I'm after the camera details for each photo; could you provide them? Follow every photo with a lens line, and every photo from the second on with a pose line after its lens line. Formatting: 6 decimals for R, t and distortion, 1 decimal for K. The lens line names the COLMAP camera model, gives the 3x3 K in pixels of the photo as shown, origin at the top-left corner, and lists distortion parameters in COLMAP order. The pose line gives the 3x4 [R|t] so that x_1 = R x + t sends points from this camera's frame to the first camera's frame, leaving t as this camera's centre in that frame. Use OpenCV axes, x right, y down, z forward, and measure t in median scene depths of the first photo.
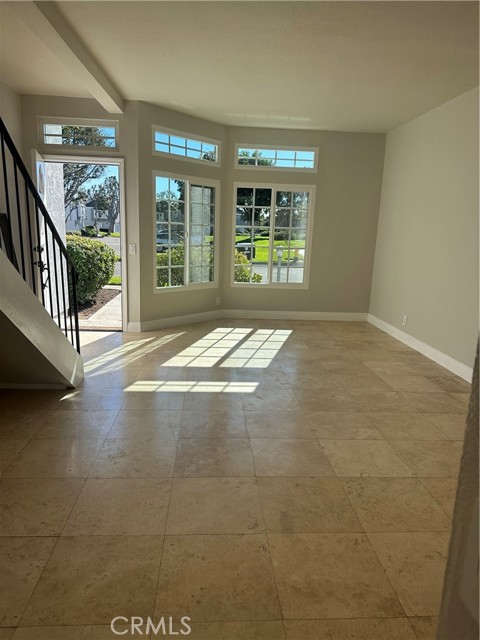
lens RADIAL K [[449.3, 0, 240.0], [0, 449.3, 320.0], [0, 0, 1]] dist [0.081591, -0.097277]
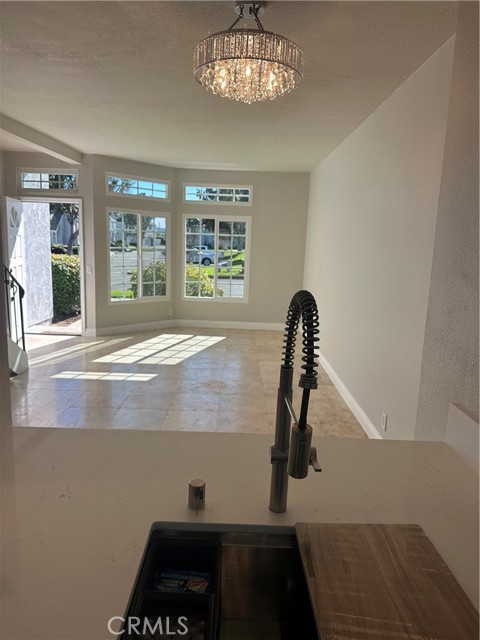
lens RADIAL K [[449.3, 0, 240.0], [0, 449.3, 320.0], [0, 0, 1]] dist [0.081591, -0.097277]
pose [[0.997527, 0.011227, -0.069384, 0.261961], [-0.013117, 0.999554, -0.026834, 0.009480], [0.069052, 0.027678, 0.997229, -0.210727]]
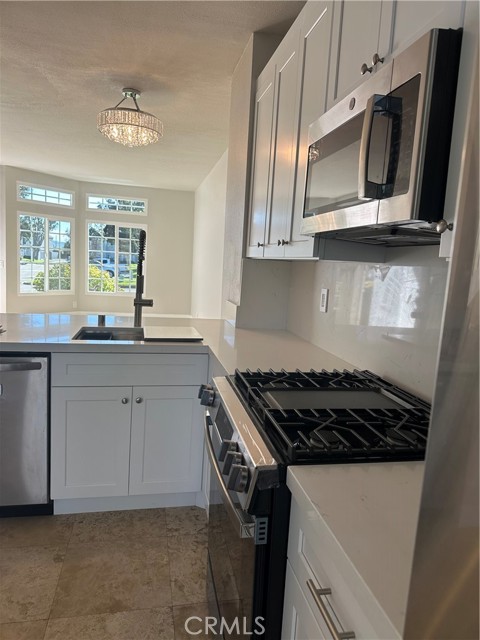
lens RADIAL K [[449.3, 0, 240.0], [0, 449.3, 320.0], [0, 0, 1]] dist [0.081591, -0.097277]
pose [[0.990475, 0.002528, 0.137668, 0.309548], [0.006620, 0.997801, -0.065952, 0.117354], [-0.137532, 0.066235, 0.988280, -0.506085]]
